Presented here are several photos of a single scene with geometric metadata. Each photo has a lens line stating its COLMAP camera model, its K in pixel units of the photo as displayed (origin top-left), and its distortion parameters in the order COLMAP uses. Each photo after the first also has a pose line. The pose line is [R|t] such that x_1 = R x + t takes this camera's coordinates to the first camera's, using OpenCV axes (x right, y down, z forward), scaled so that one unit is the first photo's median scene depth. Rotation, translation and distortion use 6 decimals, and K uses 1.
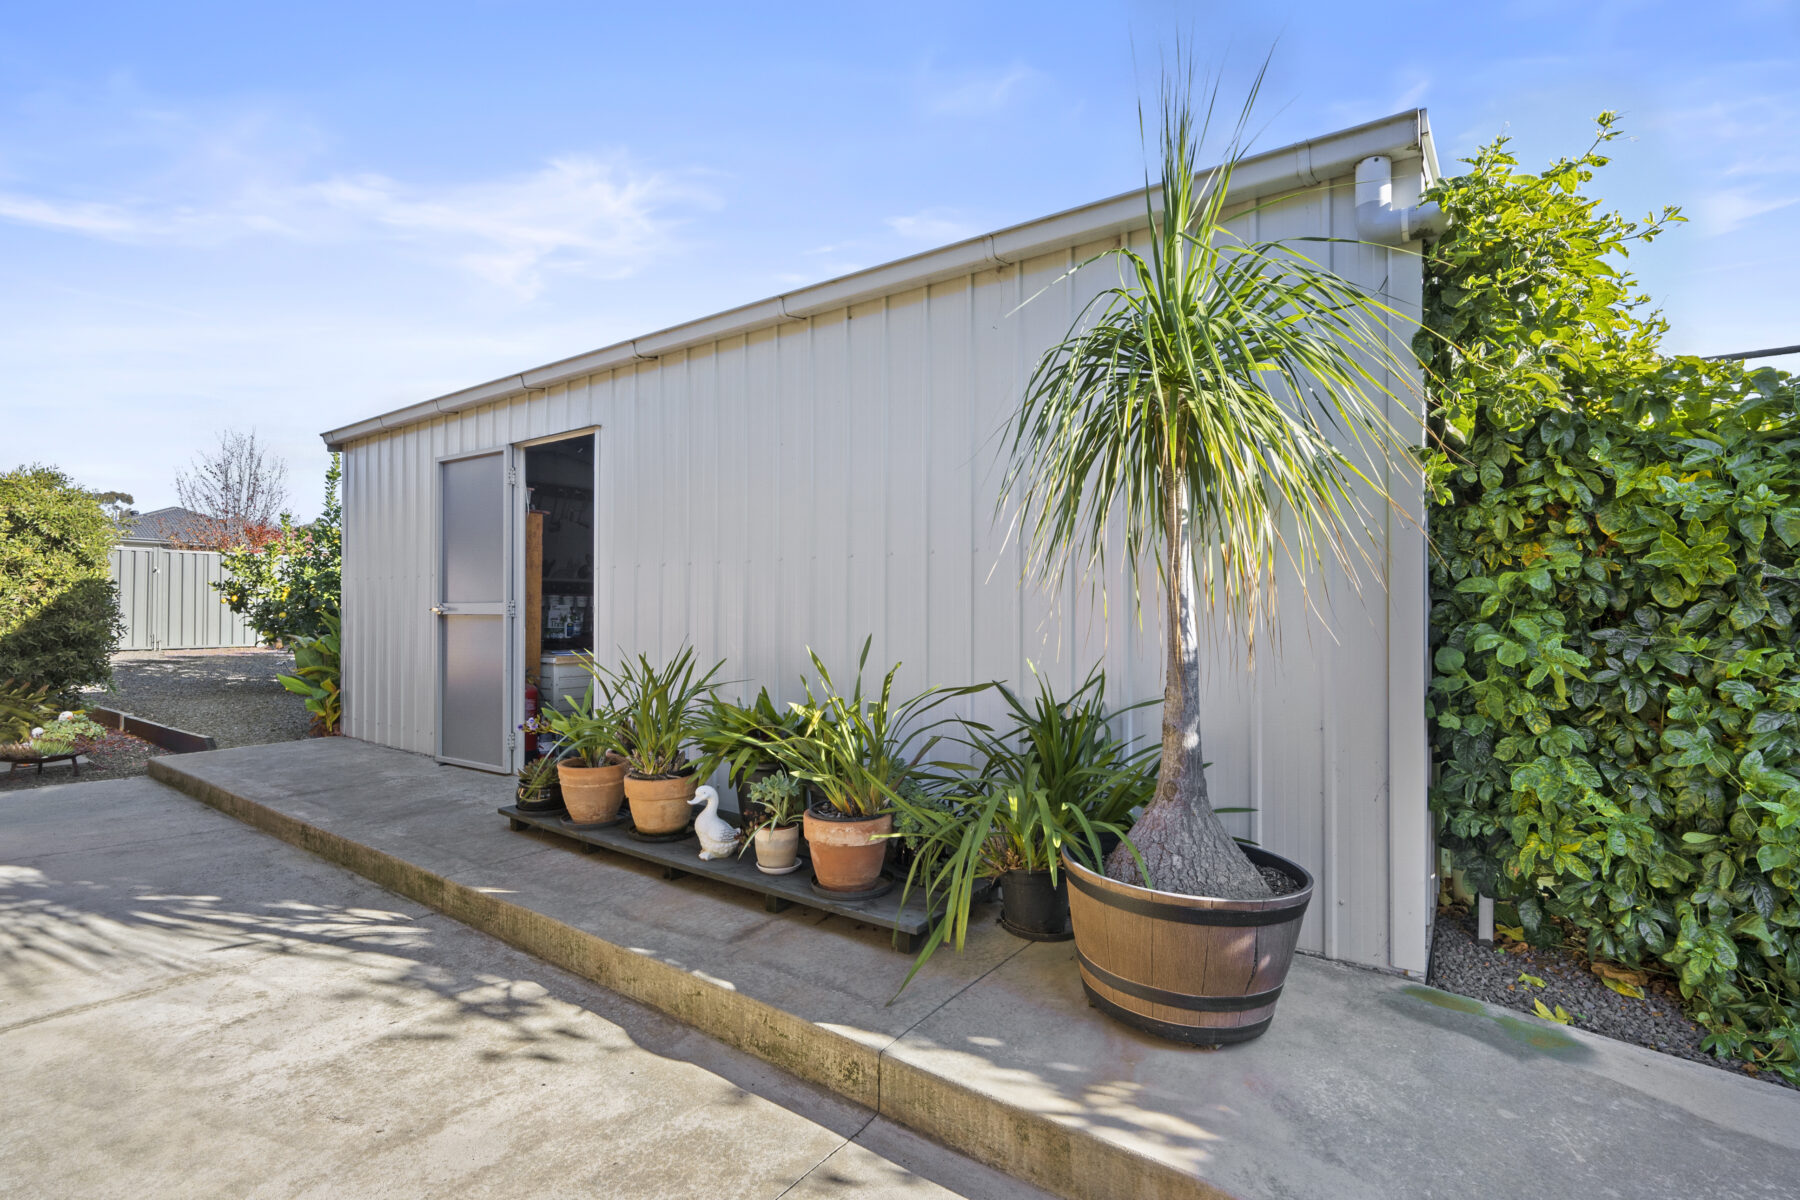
lens RADIAL K [[816.0, 0, 900.1], [0, 816.0, 596.6], [0, 0, 1]] dist [-0.001114, -0.000062]
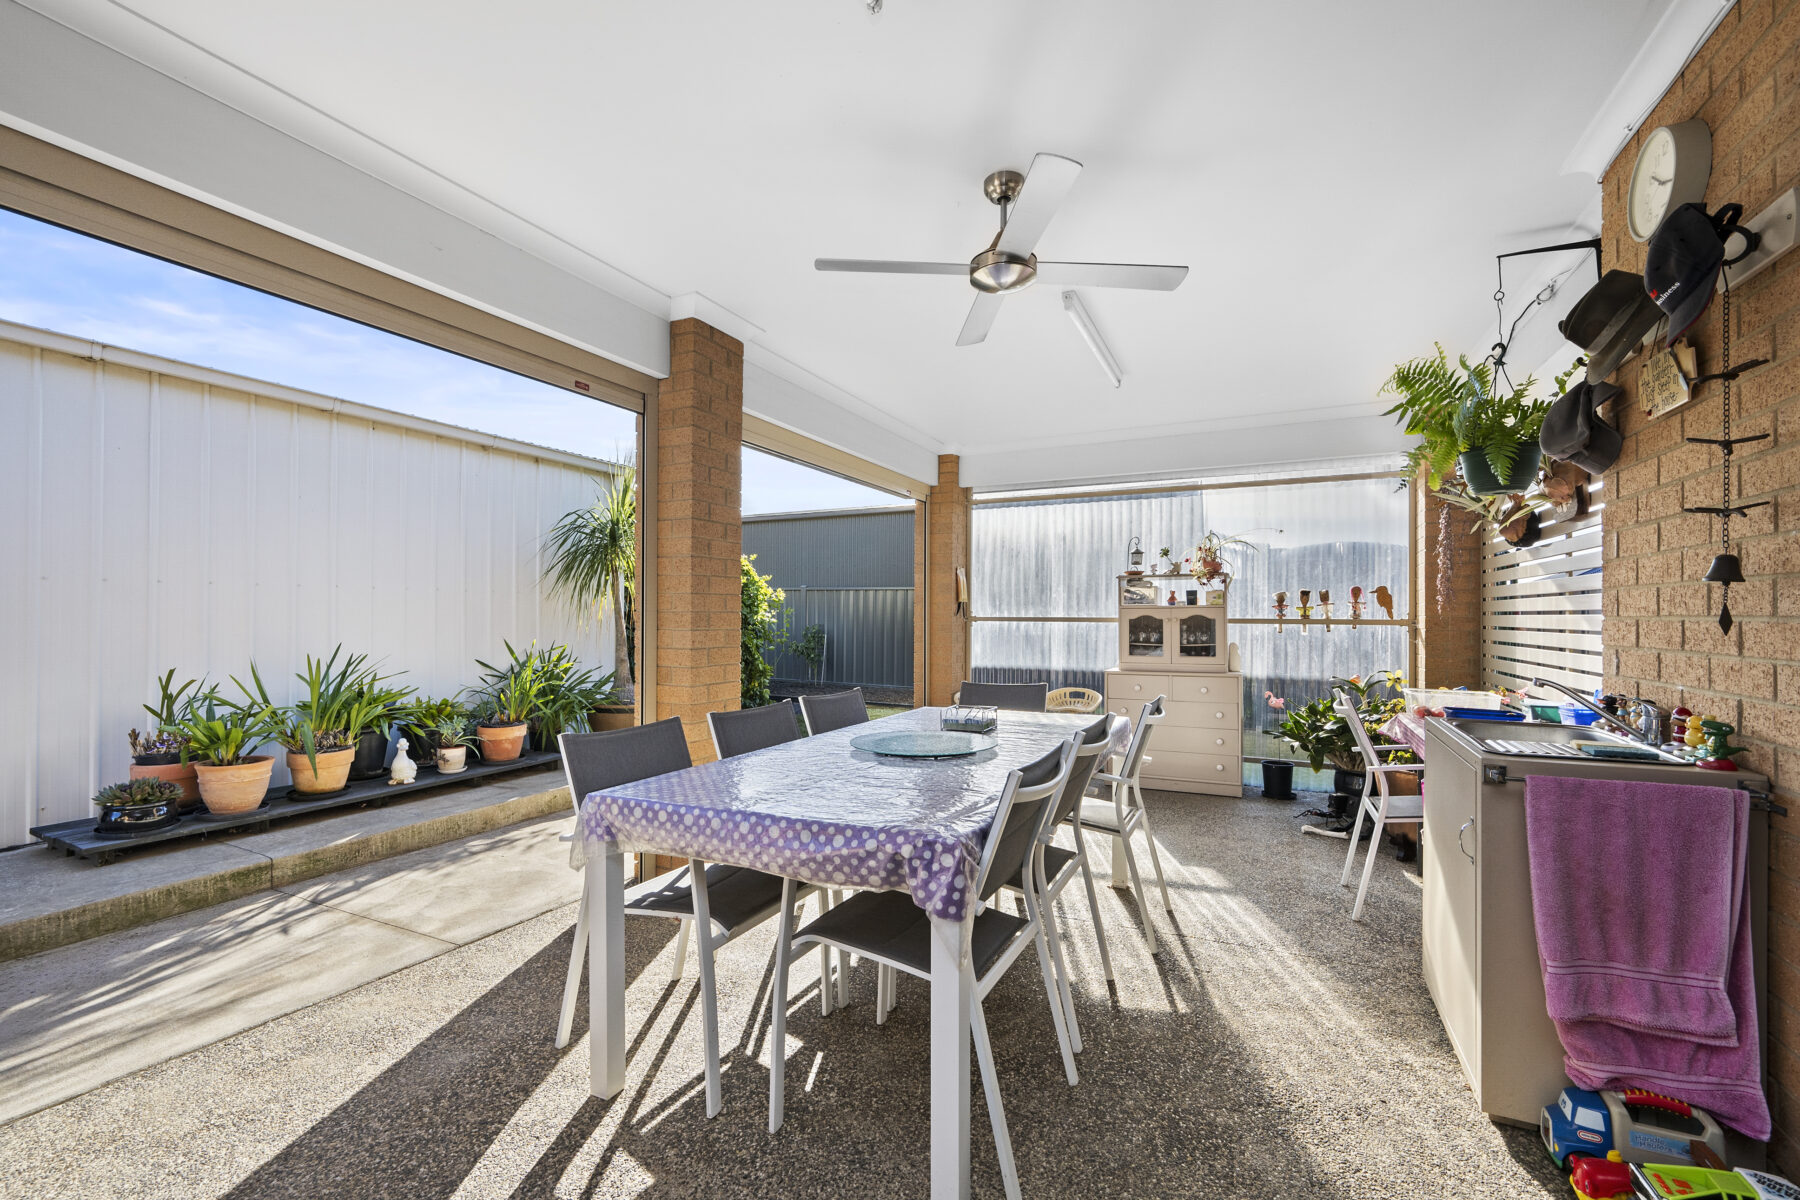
lens RADIAL K [[745.5, 0, 907.0], [0, 745.5, 611.6], [0, 0, 1]] dist [0.000176, 0.000021]
pose [[-0.171281, 0.004039, 0.985214, -1.886009], [-0.007026, 0.999961, -0.005321, 0.002751], [-0.985197, -0.007833, -0.171246, 0.347029]]
